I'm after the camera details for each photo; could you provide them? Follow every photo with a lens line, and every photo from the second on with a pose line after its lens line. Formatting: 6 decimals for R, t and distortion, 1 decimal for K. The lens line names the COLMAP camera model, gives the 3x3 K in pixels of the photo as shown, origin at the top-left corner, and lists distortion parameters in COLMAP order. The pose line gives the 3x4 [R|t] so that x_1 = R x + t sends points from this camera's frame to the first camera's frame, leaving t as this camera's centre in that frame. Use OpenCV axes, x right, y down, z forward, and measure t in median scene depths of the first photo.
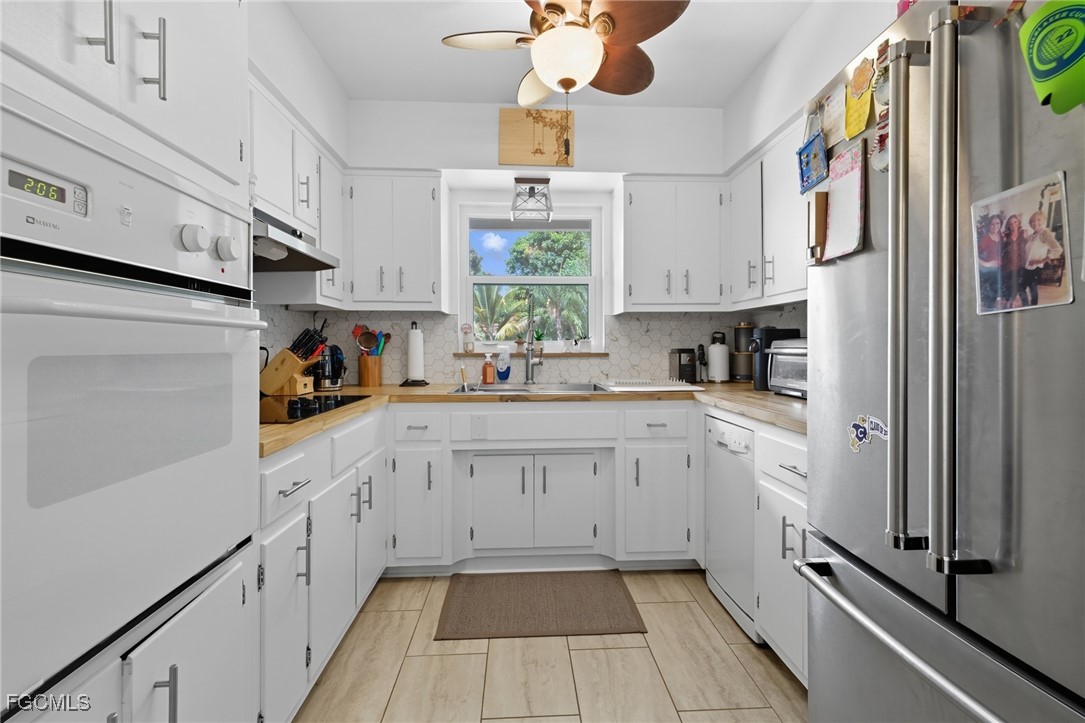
lens RADIAL K [[454.3, 0, 536.3], [0, 454.3, 349.0], [0, 0, 1]] dist [0.001826, 0.000027]
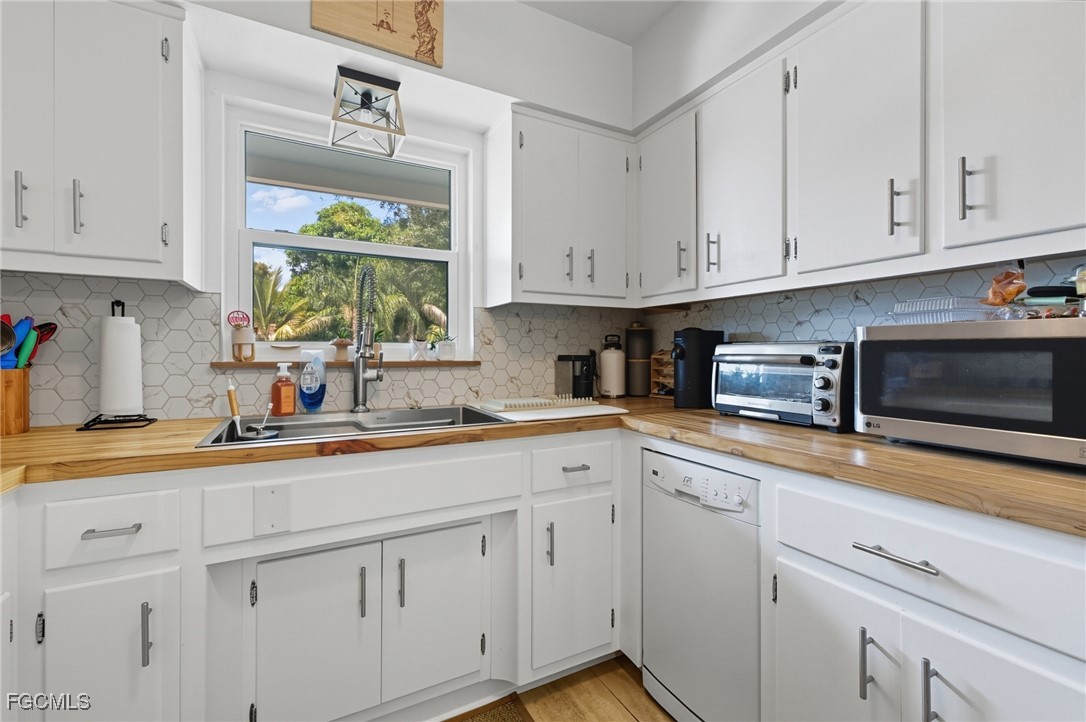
lens RADIAL K [[459.6, 0, 543.3], [0, 459.6, 353.3], [0, 0, 1]] dist [-0.000135, -0.000160]
pose [[0.902234, 0.003539, 0.431233, -0.064494], [-0.002302, 0.999992, -0.003391, -0.001167], [-0.431241, 0.002067, 0.902234, 0.351548]]
